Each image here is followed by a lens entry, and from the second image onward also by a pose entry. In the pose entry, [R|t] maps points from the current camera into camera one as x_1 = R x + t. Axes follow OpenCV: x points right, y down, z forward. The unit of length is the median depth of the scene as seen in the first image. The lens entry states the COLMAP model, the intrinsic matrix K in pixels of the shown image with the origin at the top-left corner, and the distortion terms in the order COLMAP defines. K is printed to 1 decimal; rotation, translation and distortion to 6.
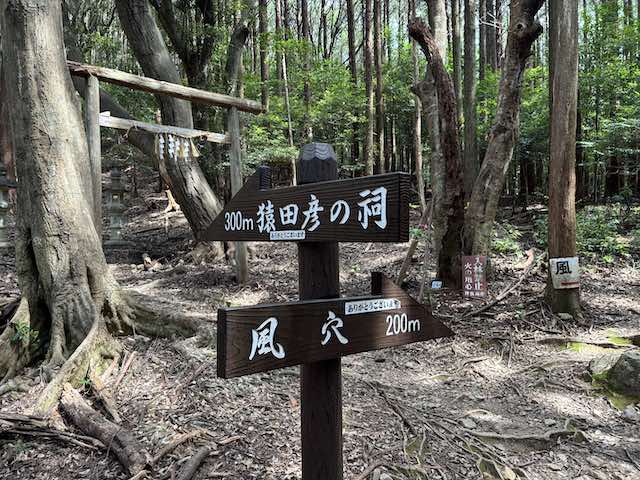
lens RADIAL K [[477.2, 0, 320.1], [0, 477.2, 238.6], [0, 0, 1]] dist [0.015720, 0.002793]
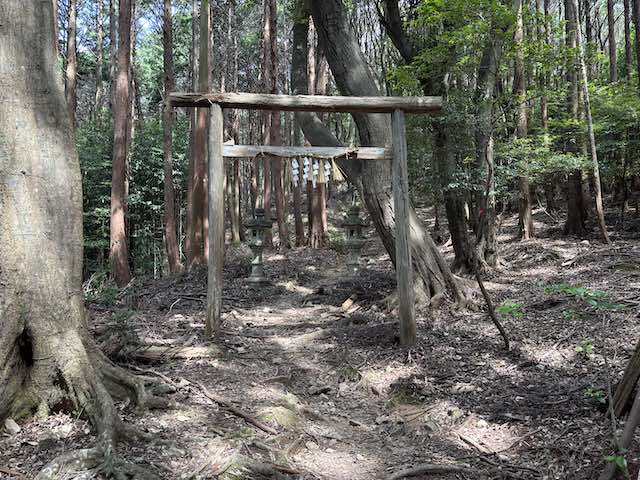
lens RADIAL K [[477.2, 0, 319.7], [0, 477.2, 238.3], [0, 0, 1]] dist [0.015720, 0.002793]
pose [[0.763531, -0.020757, -0.645438, 0.230826], [-0.022388, 0.998032, -0.058581, -0.028888], [0.645383, 0.059179, 0.761563, 0.390515]]
